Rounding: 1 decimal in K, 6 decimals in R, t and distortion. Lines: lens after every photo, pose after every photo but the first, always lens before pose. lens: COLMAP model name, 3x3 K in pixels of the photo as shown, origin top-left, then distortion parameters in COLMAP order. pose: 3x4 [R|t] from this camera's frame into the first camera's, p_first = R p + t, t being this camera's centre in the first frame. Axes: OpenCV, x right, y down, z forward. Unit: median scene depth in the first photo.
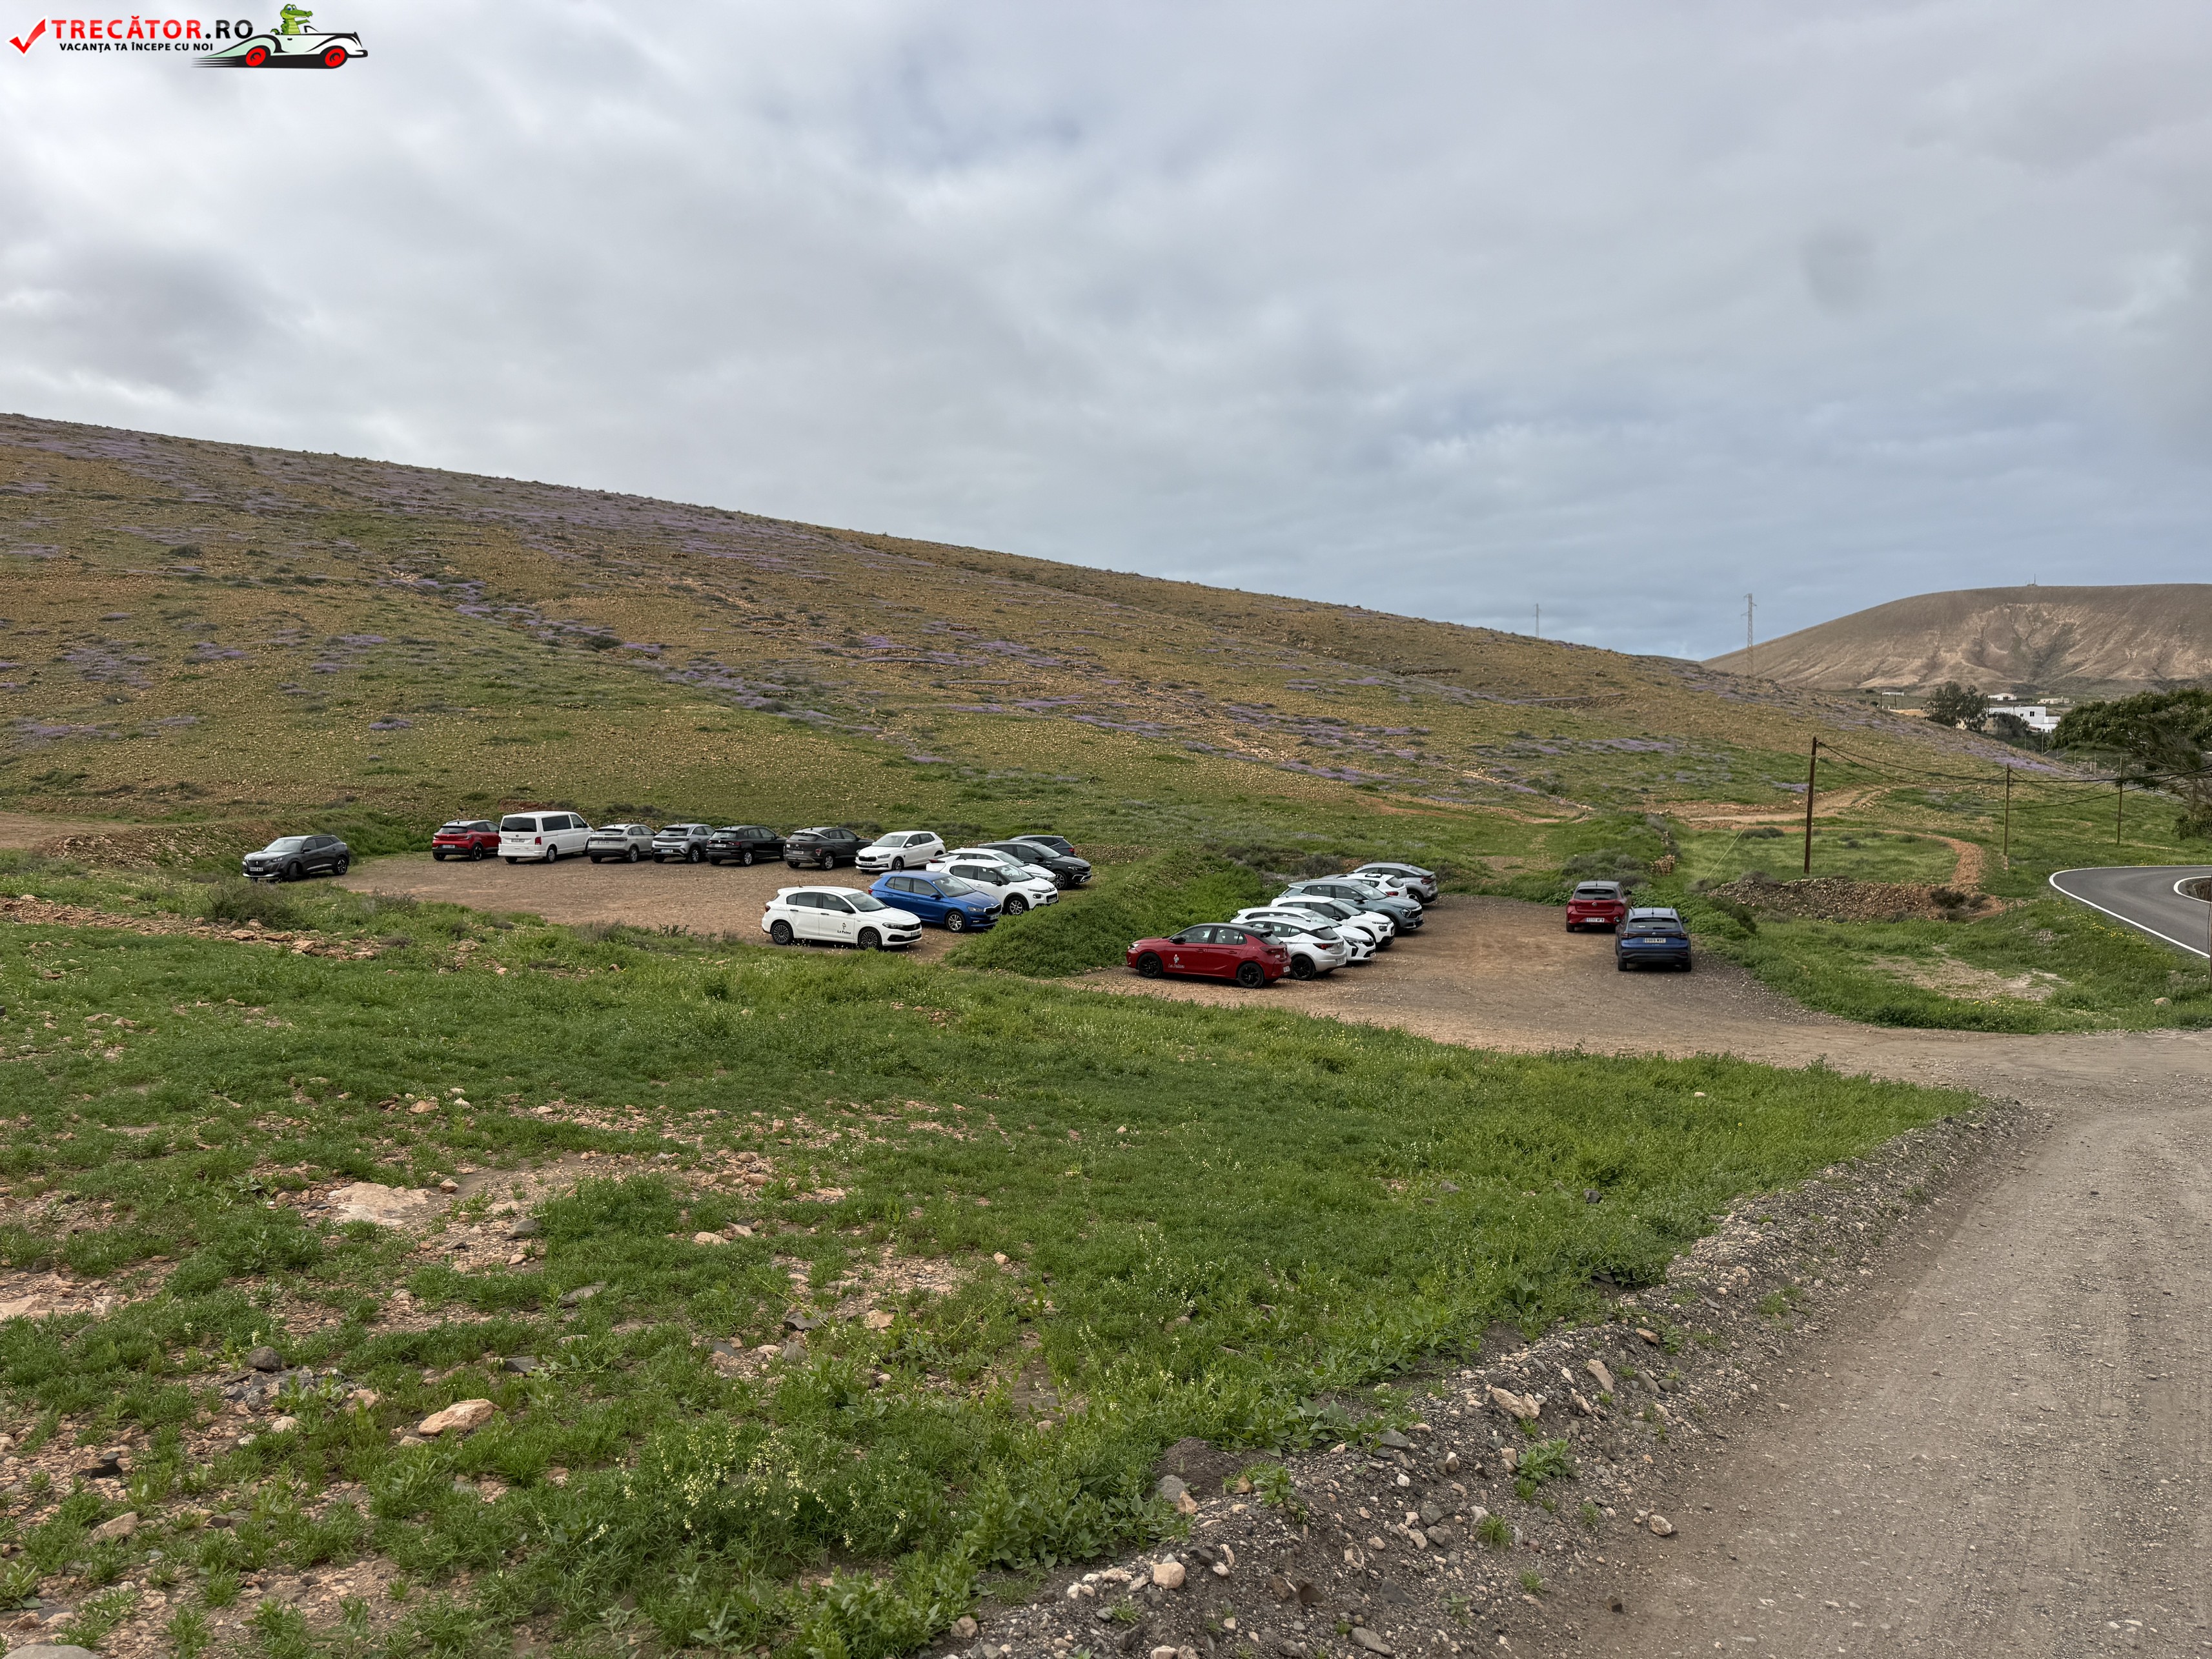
lens RADIAL K [[1542.8, 0, 1022.2], [0, 1542.8, 842.3], [0, 0, 1]] dist [-0.014137, -0.014039]
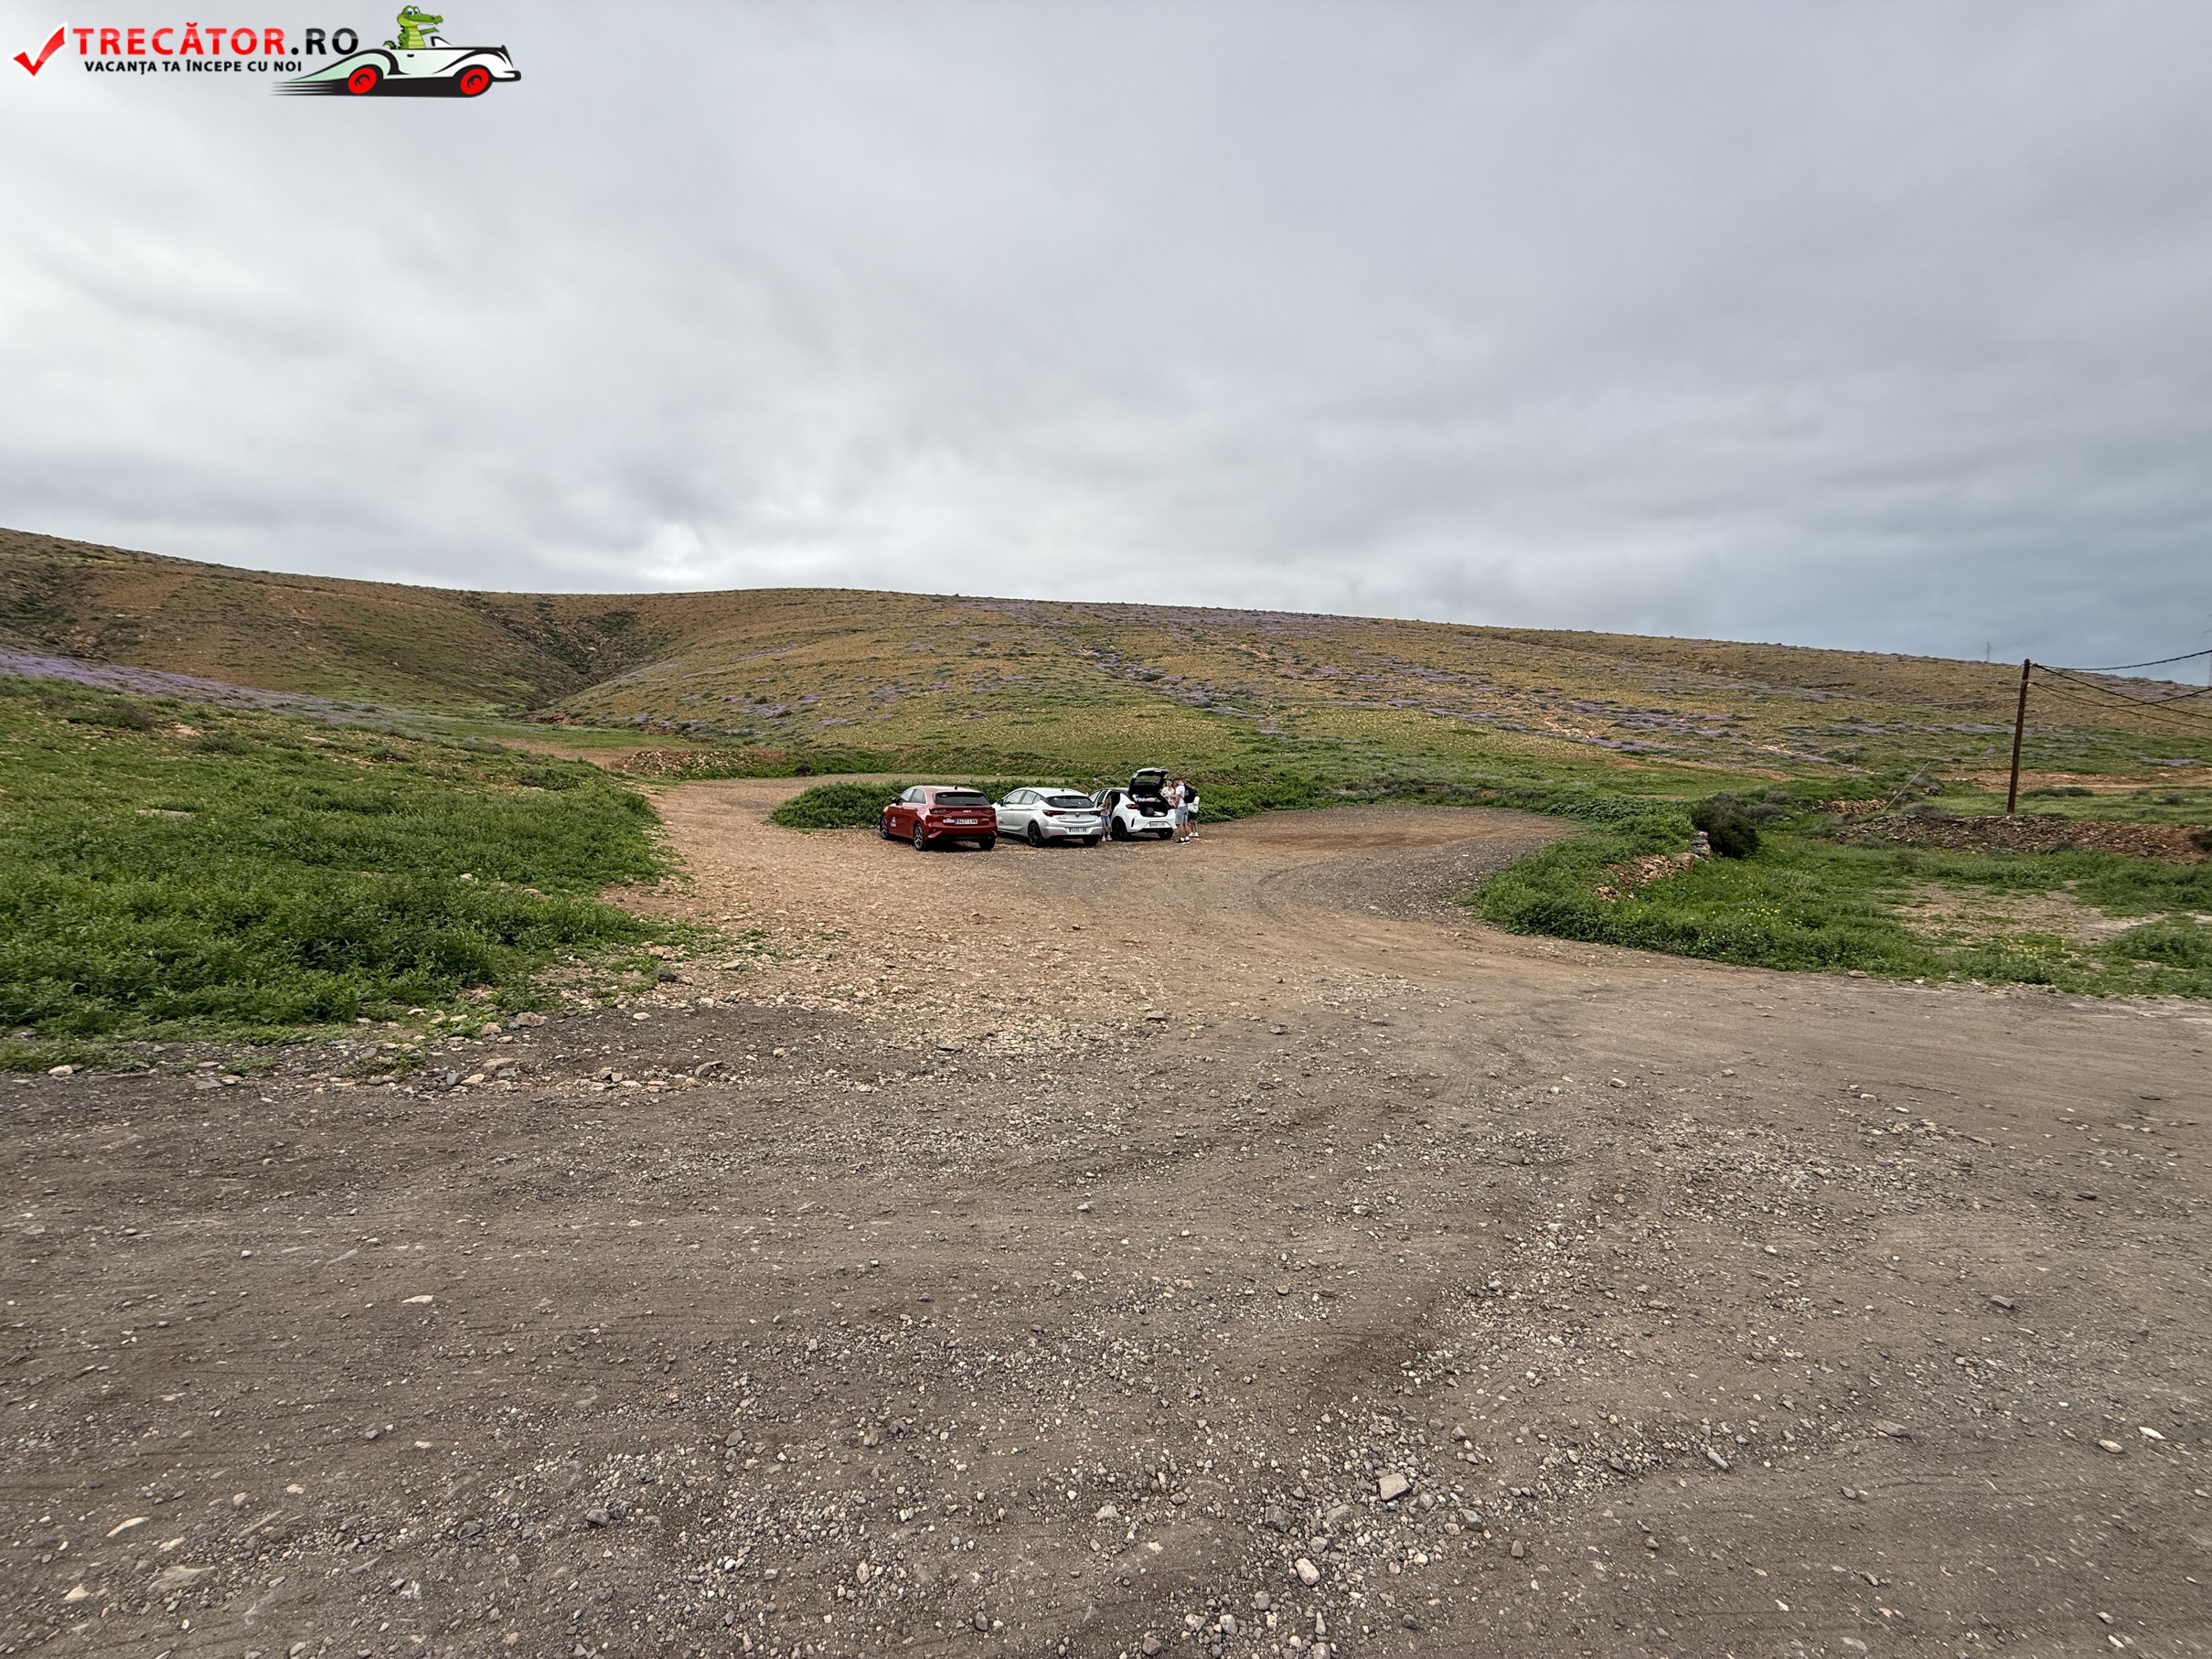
lens RADIAL K [[882.6, 0, 1115.2], [0, 882.6, 820.6], [0, 0, 1]] dist [-0.002578, -0.000142]
pose [[0.886236, 0.034397, -0.461954, 0.273736], [-0.033513, 0.999387, 0.010121, 0.036312], [0.462019, 0.006512, 0.886846, 0.287828]]
